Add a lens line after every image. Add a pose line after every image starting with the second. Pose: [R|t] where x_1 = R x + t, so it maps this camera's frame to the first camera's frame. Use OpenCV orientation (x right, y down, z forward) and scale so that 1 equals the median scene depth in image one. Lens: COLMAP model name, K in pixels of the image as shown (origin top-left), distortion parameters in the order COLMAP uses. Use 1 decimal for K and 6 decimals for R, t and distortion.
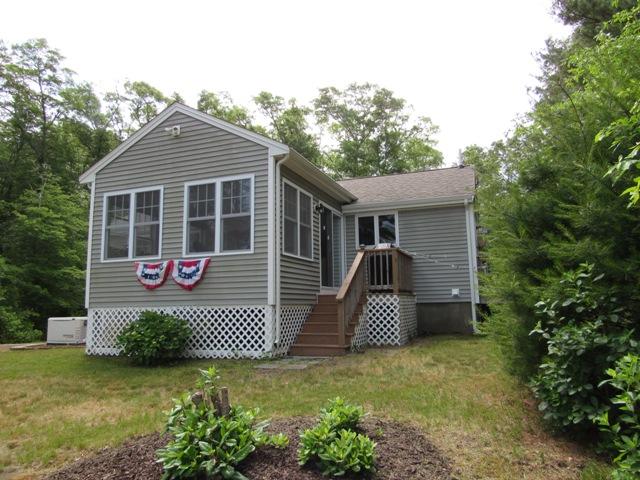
lens RADIAL K [[456.9, 0, 320.7], [0, 456.9, 236.0], [0, 0, 1]] dist [-0.035730, 0.015400]
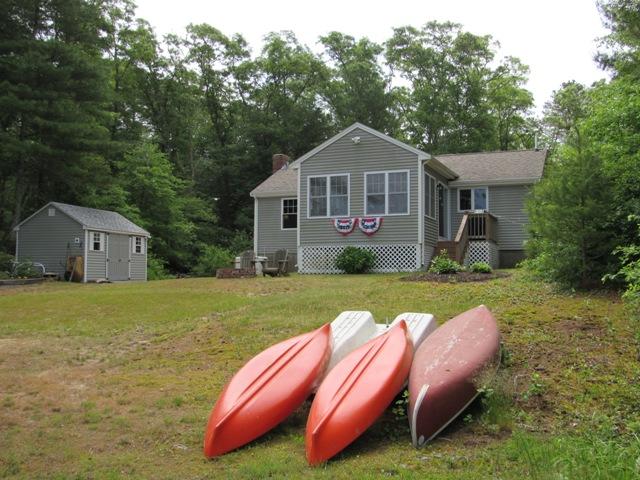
lens RADIAL K [[680.0, 0, 318.9], [0, 680.0, 243.3], [0, 0, 1]] dist [-0.066921, 0.000000]
pose [[0.998731, 0.019825, -0.046288, -0.302935], [-0.015686, 0.995984, 0.088147, -0.064861], [0.047849, -0.087309, 0.995031, -1.344024]]
